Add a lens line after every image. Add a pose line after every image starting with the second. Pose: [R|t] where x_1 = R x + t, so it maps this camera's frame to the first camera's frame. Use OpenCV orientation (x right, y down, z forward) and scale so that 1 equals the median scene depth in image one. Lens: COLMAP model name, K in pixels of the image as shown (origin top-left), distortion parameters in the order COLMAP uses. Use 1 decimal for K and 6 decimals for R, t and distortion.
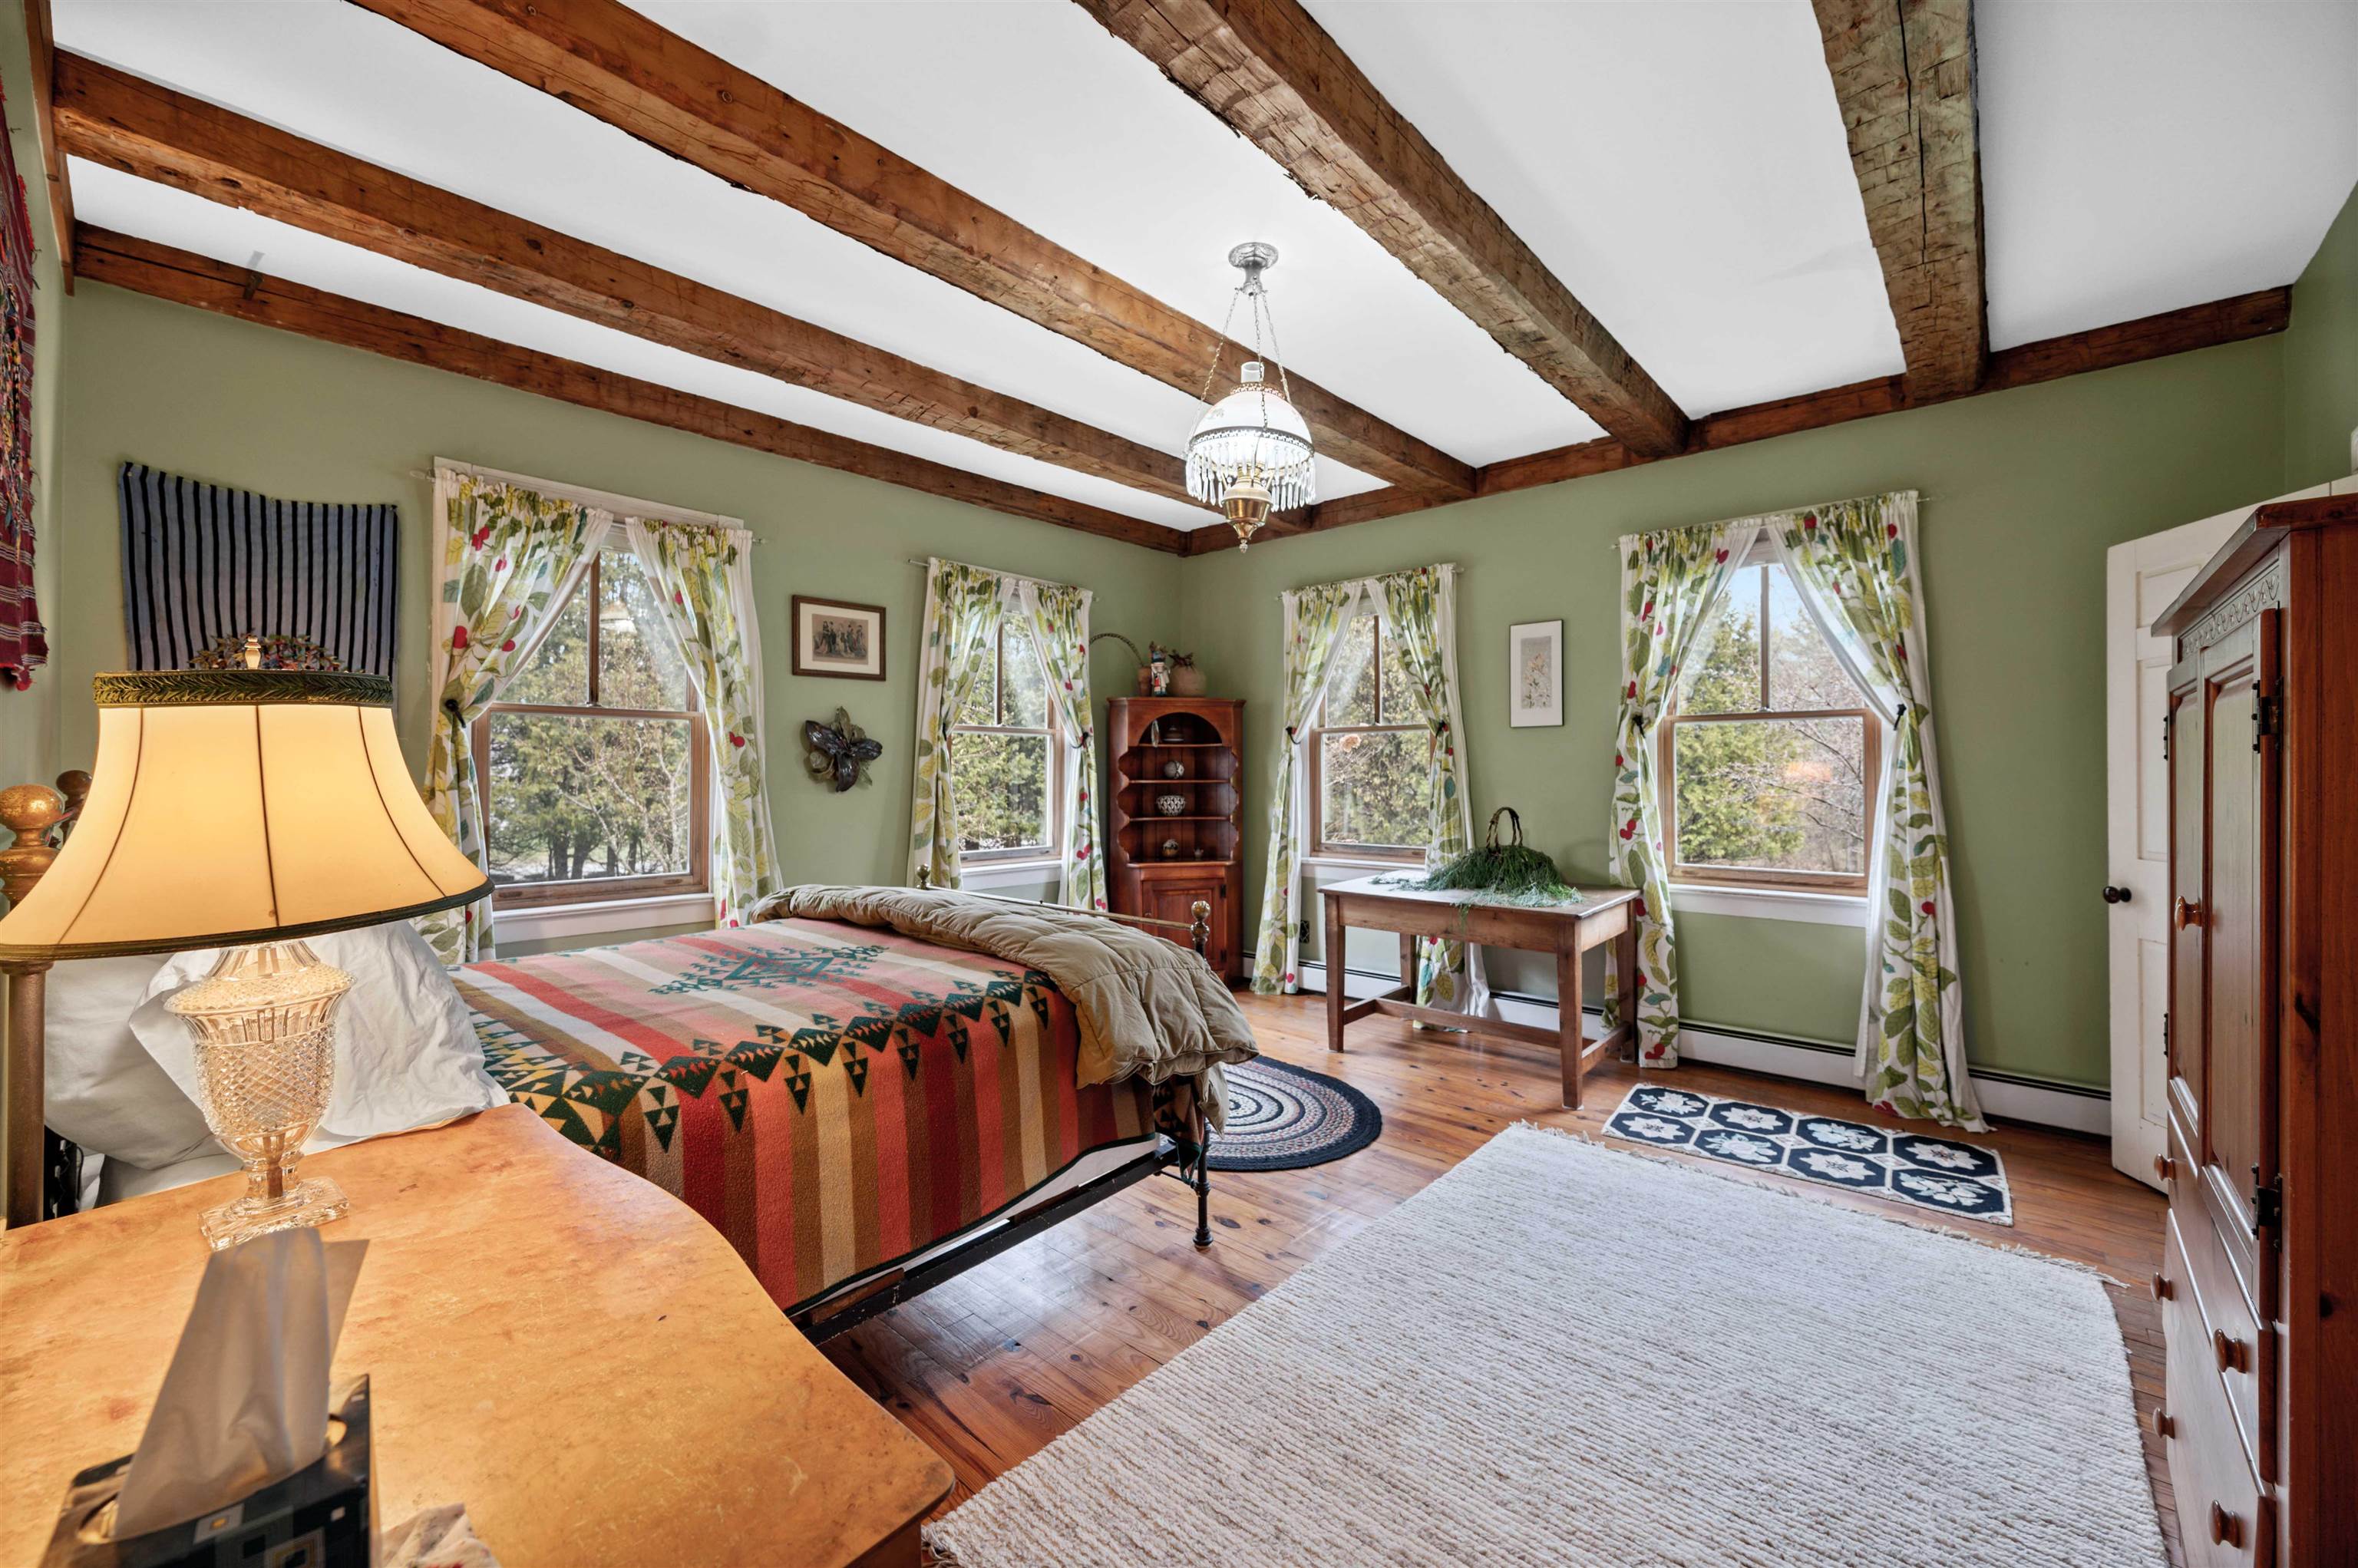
lens RADIAL K [[950.3, 0, 1178.1], [0, 950.3, 776.6], [0, 0, 1]] dist [-0.000326, 0.000546]
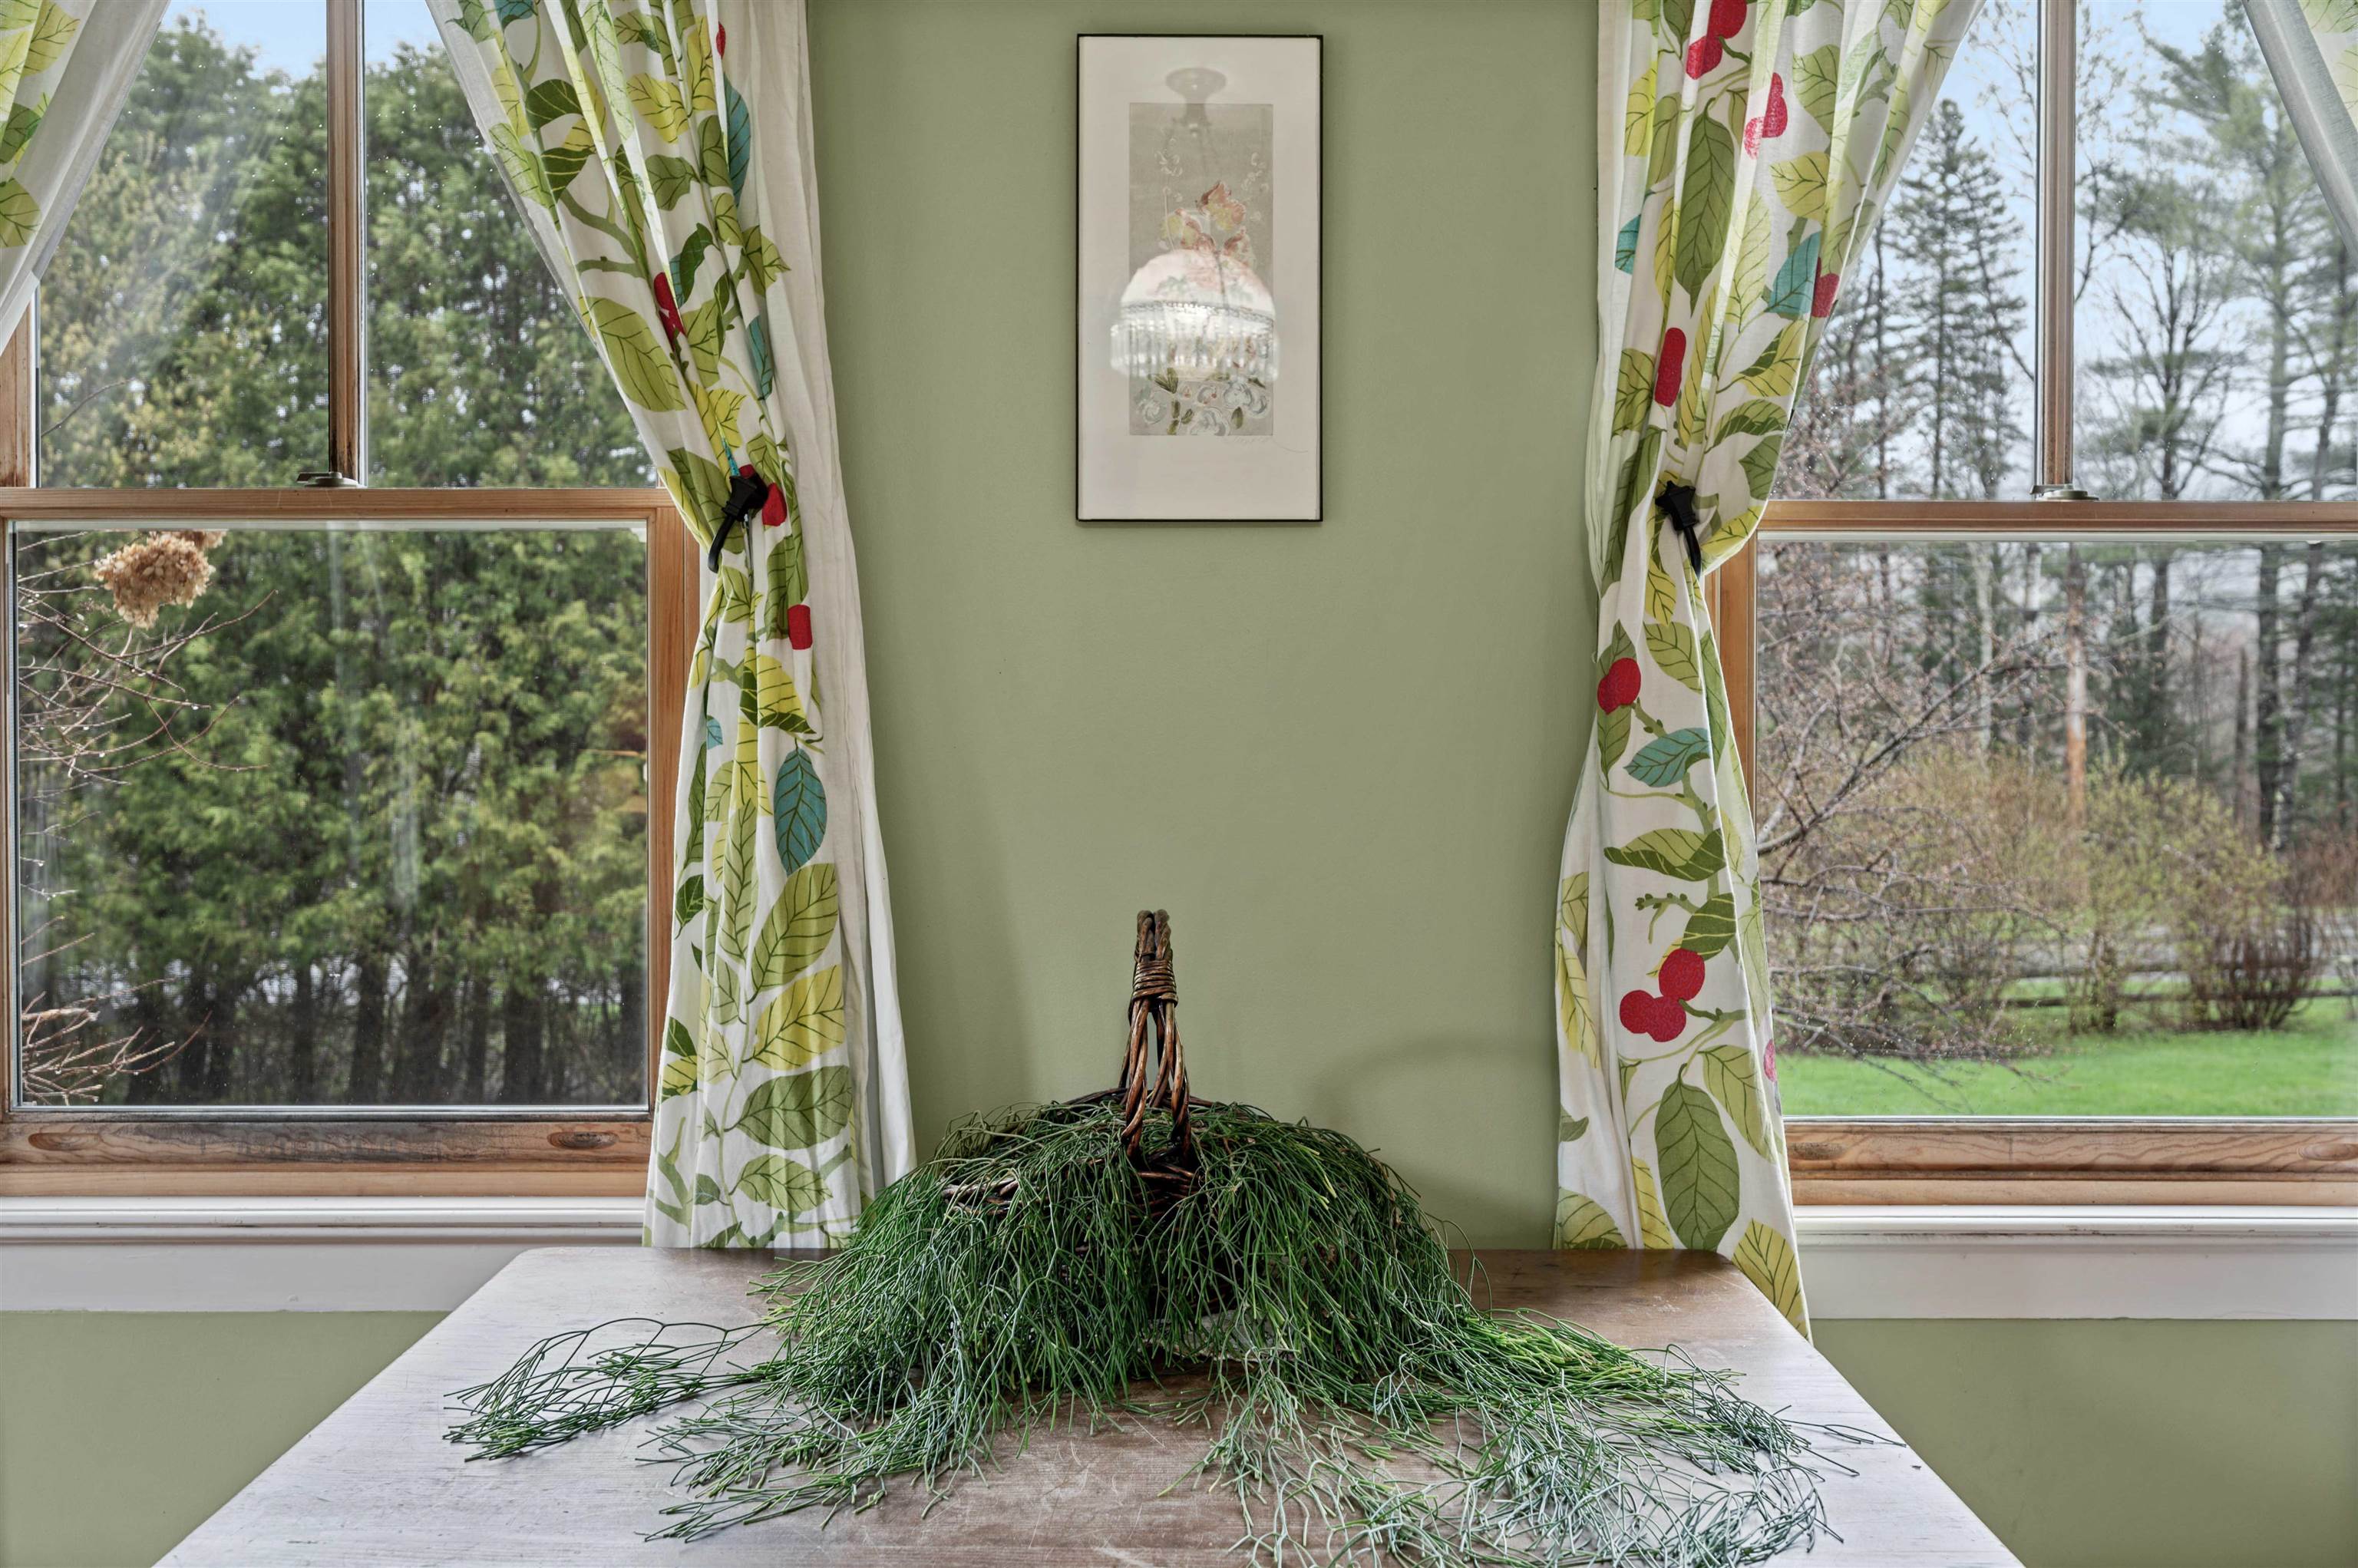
lens RADIAL K [[2101.2, 0, 1179.0], [0, 2101.2, 782.7], [0, 0, 1]] dist [-0.011883, -0.002697]
pose [[0.739747, -0.001653, 0.672883, 0.059196], [-0.001458, 0.999991, 0.004059, 0.004450], [-0.672884, -0.003984, 0.739738, 0.705221]]
